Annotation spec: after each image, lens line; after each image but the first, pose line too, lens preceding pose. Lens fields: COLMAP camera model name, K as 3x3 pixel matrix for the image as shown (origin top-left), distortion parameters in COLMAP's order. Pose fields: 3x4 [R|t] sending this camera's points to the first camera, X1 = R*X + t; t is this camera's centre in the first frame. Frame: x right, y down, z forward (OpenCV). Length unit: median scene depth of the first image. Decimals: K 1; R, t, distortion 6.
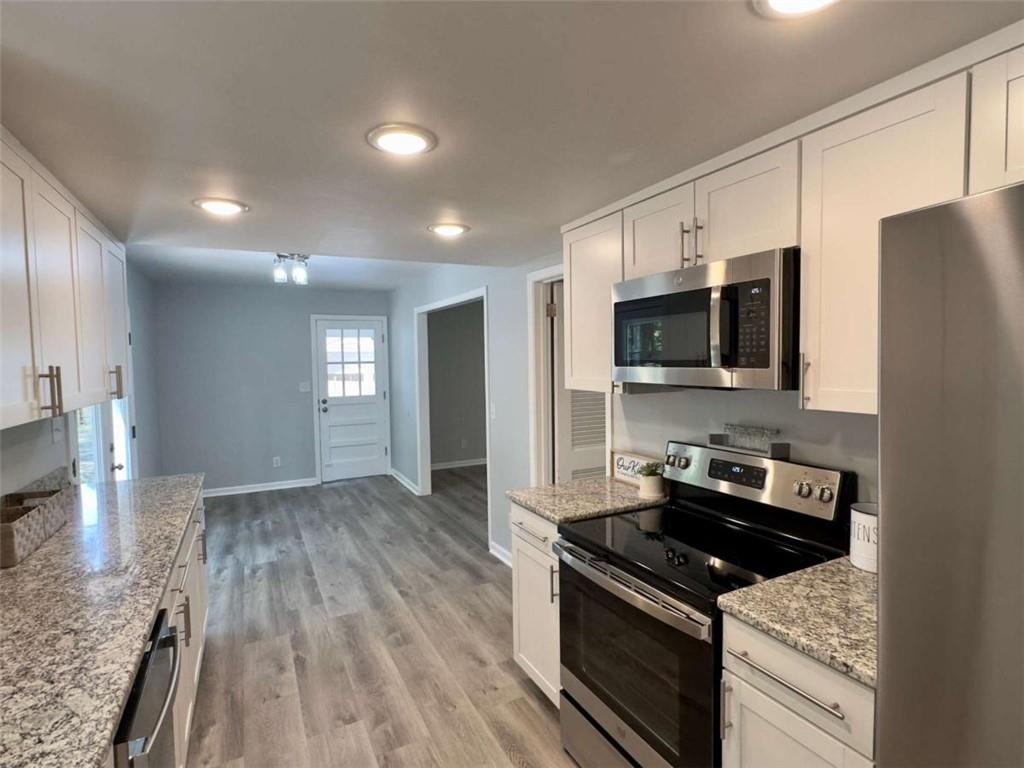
lens RADIAL K [[521.1, 0, 514.0], [0, 521.1, 386.8], [0, 0, 1]] dist [-0.000722, -0.000175]
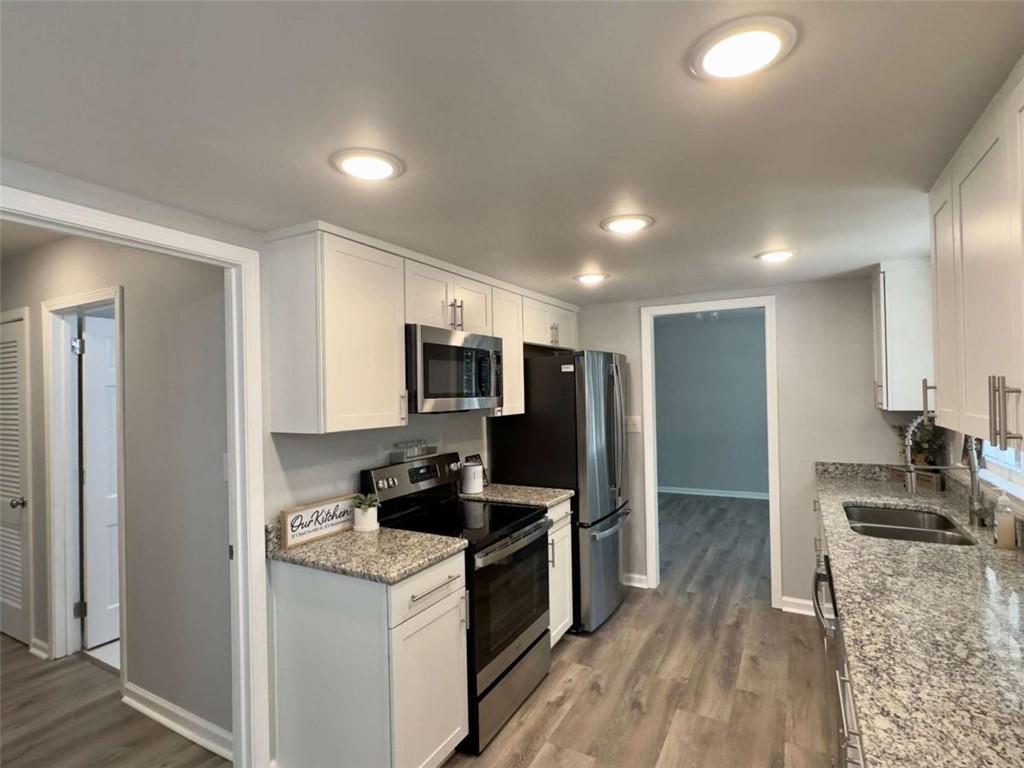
lens RADIAL K [[531.6, 0, 496.0], [0, 531.6, 386.6], [0, 0, 1]] dist [0.001489, 0.000581]
pose [[-0.543420, 0.035629, 0.838705, -0.677066], [0.073803, 0.997258, 0.005454, -0.048895], [-0.836211, 0.064863, -0.544559, 1.187352]]
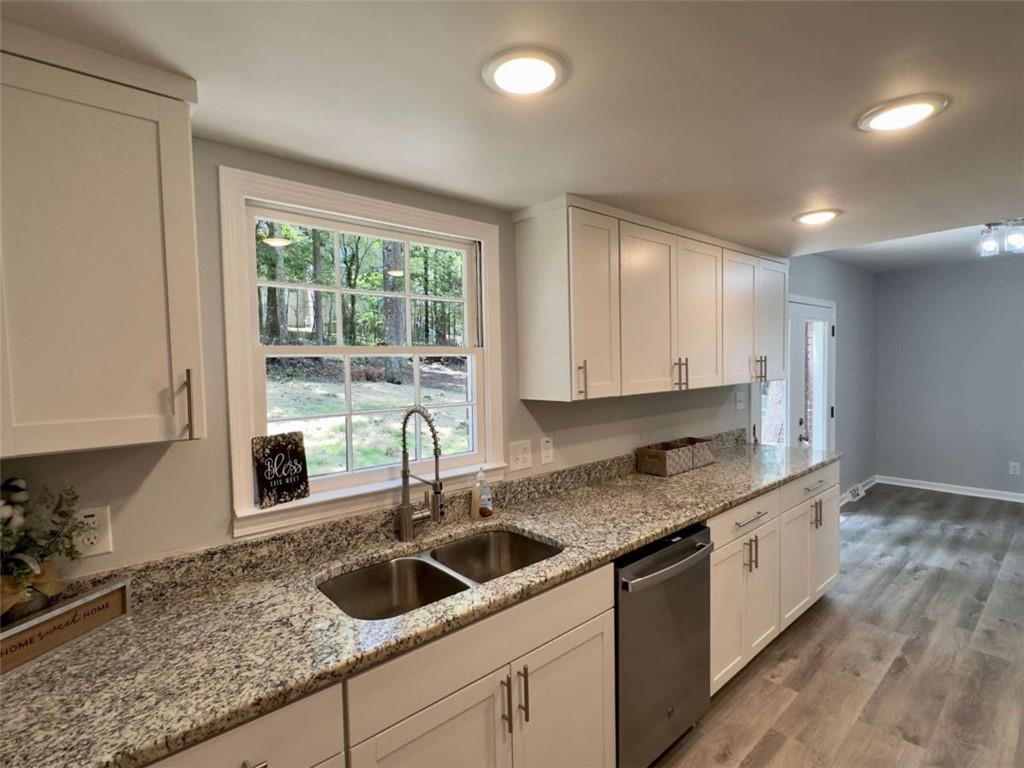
lens RADIAL K [[502.8, 0, 512.0], [0, 502.8, 384.0], [0, 0, 1]] dist [-0.000444, -0.000496]
pose [[0.243282, 0.051977, -0.968562, 0.293033], [-0.028882, 0.998509, 0.046329, -0.009770], [0.969525, 0.016703, 0.244421, 0.070913]]
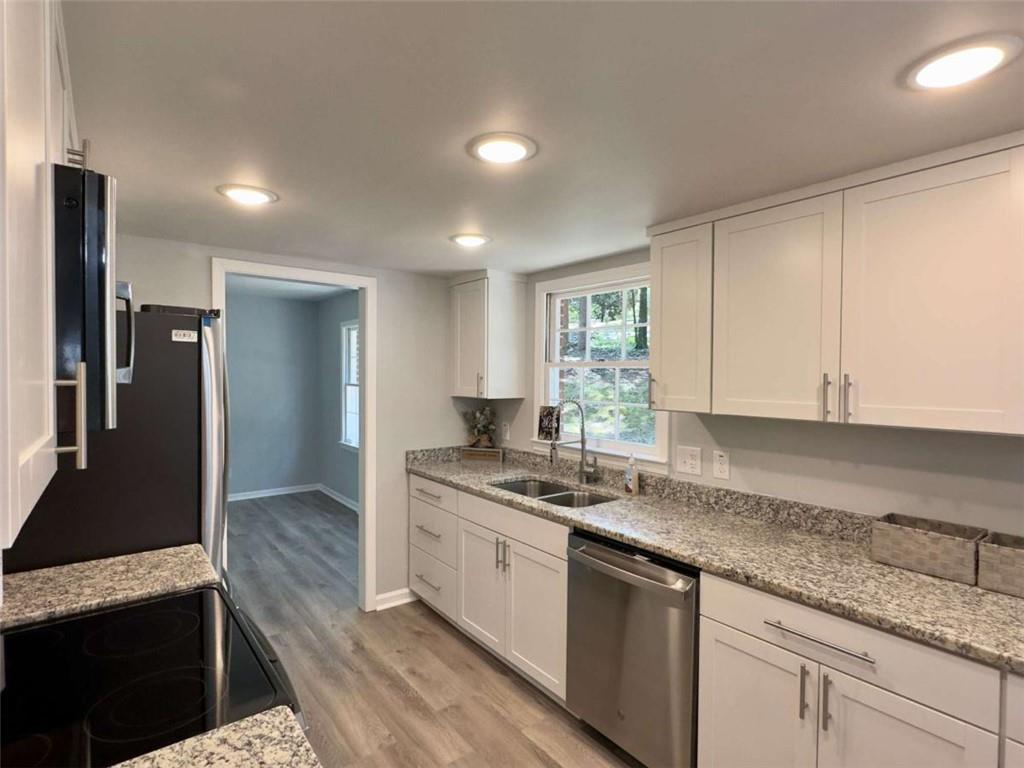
lens RADIAL K [[534.8, 0, 518.9], [0, 534.8, 385.0], [0, 0, 1]] dist [0.000765, -0.000059]
pose [[-0.981296, 0.015170, -0.191907, -0.026300], [0.001165, 0.997340, 0.072879, -0.058648], [0.192502, 0.071292, -0.978703, 1.171938]]
